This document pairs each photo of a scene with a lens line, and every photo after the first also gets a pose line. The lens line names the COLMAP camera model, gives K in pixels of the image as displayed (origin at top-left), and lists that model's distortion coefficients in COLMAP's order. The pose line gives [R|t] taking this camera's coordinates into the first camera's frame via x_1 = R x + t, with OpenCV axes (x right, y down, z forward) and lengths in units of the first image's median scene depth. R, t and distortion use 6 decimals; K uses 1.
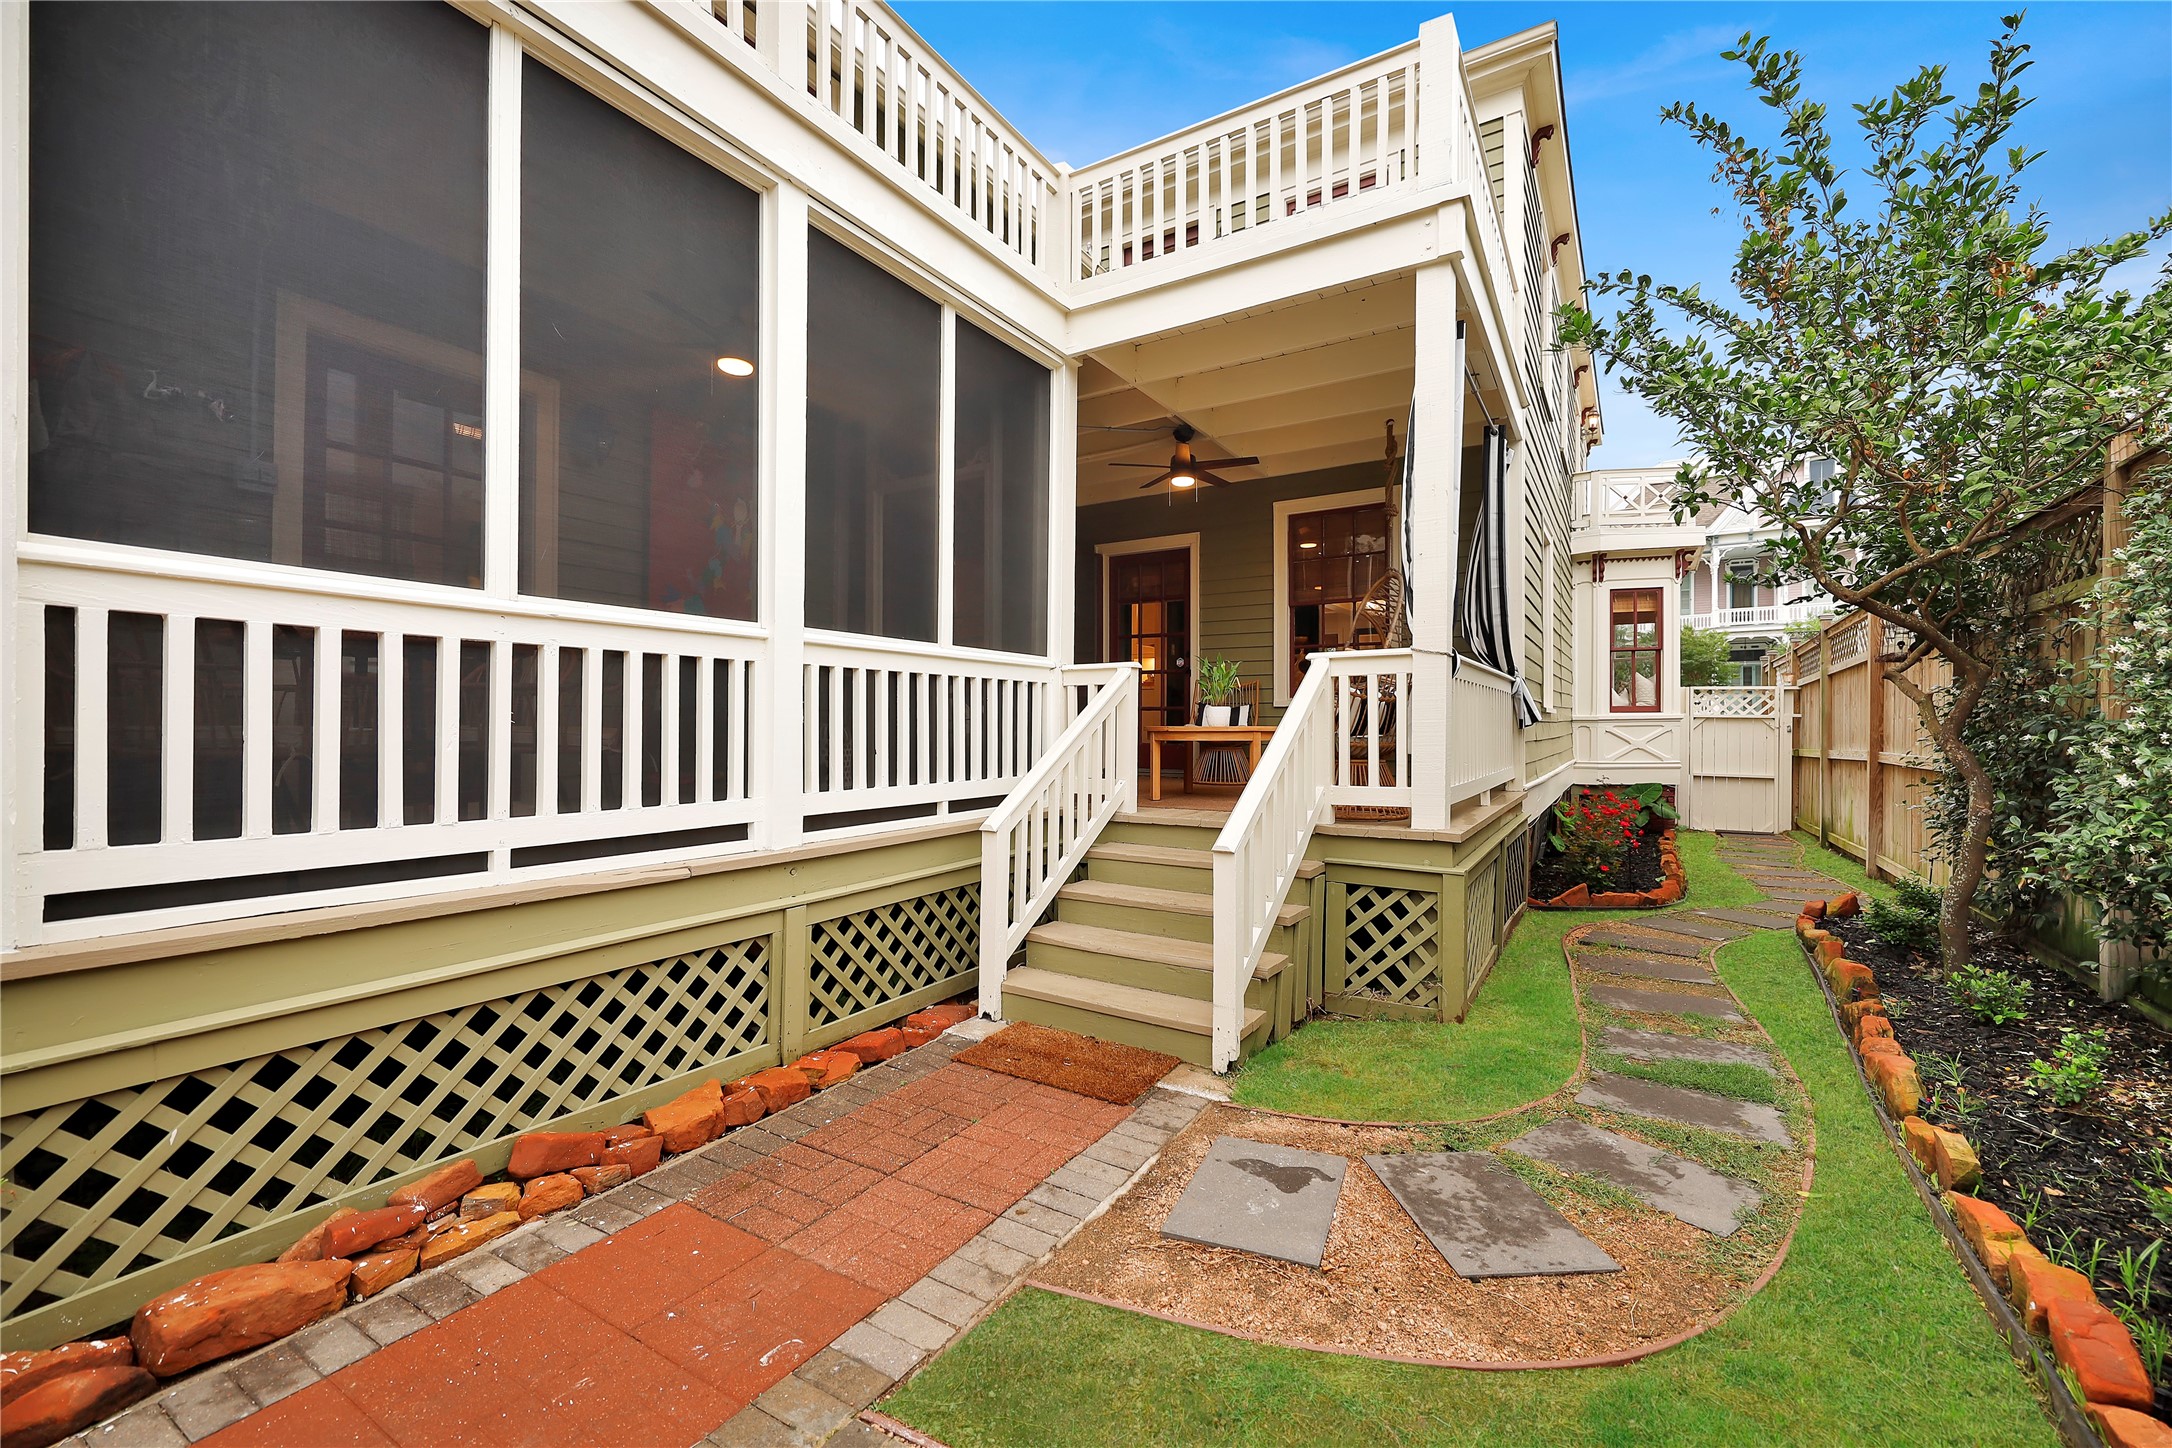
lens RADIAL K [[905.4, 0, 1077.3], [0, 905.4, 710.5], [0, 0, 1]] dist [0.003431, -0.000581]
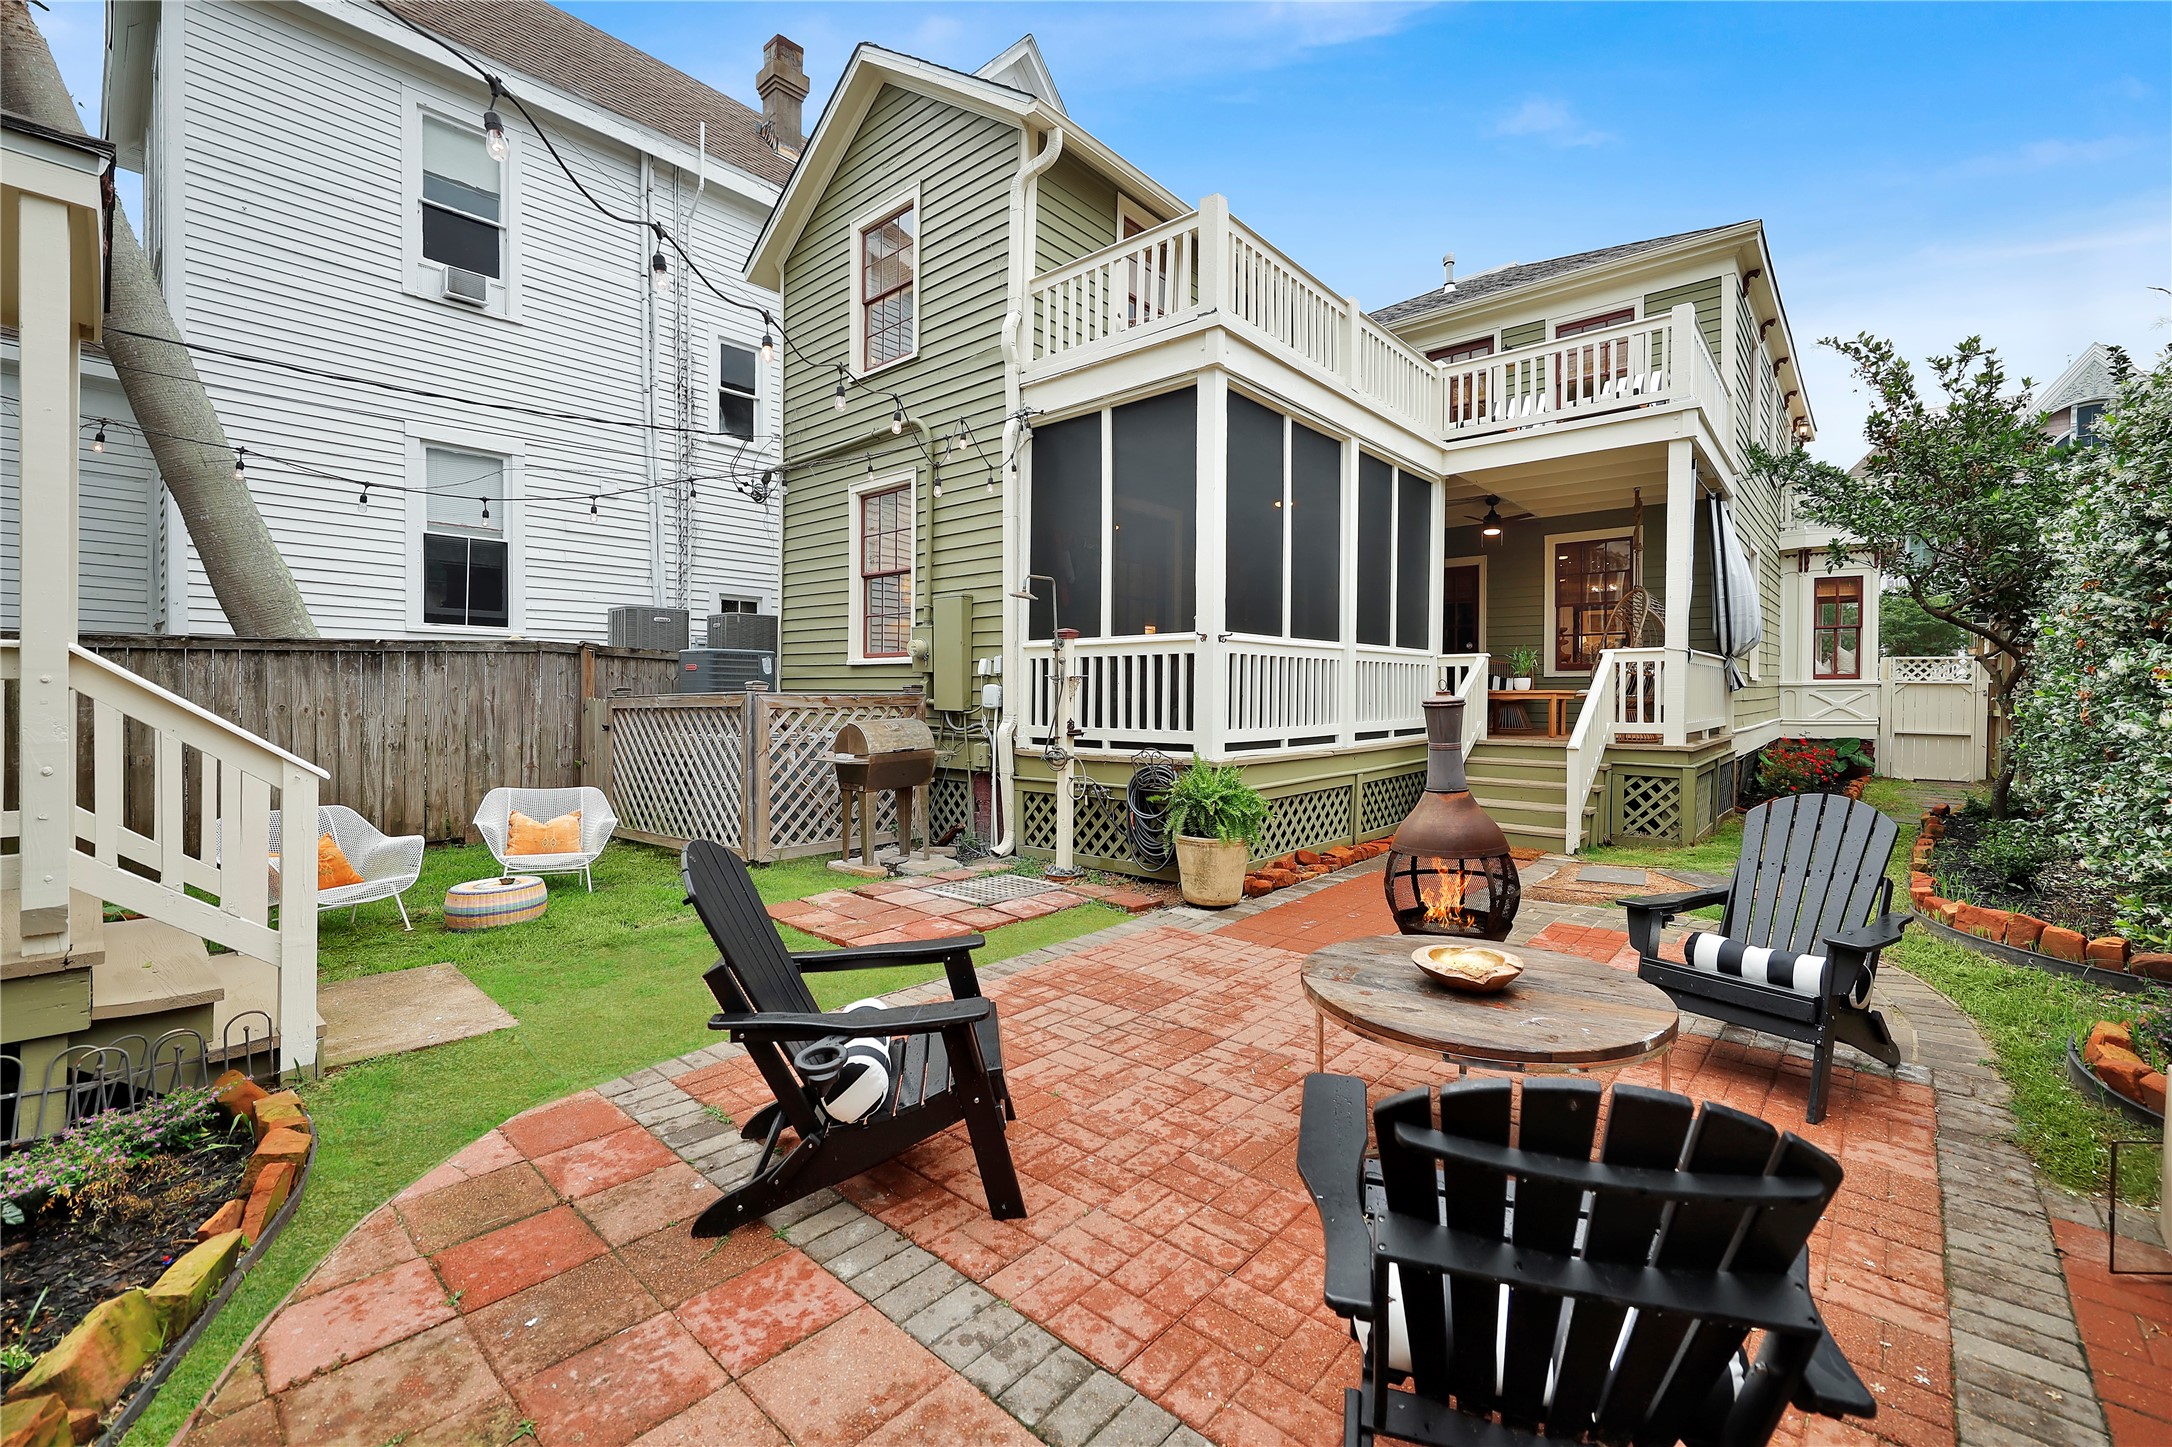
lens RADIAL K [[887.1, 0, 1102.1], [0, 887.1, 701.9], [0, 0, 1]] dist [-0.000519, 0.000198]
pose [[0.986443, -0.002754, -0.164082, -0.441703], [0.006764, 0.999692, 0.023887, -0.007856], [0.163966, -0.024673, 0.986157, -0.922486]]
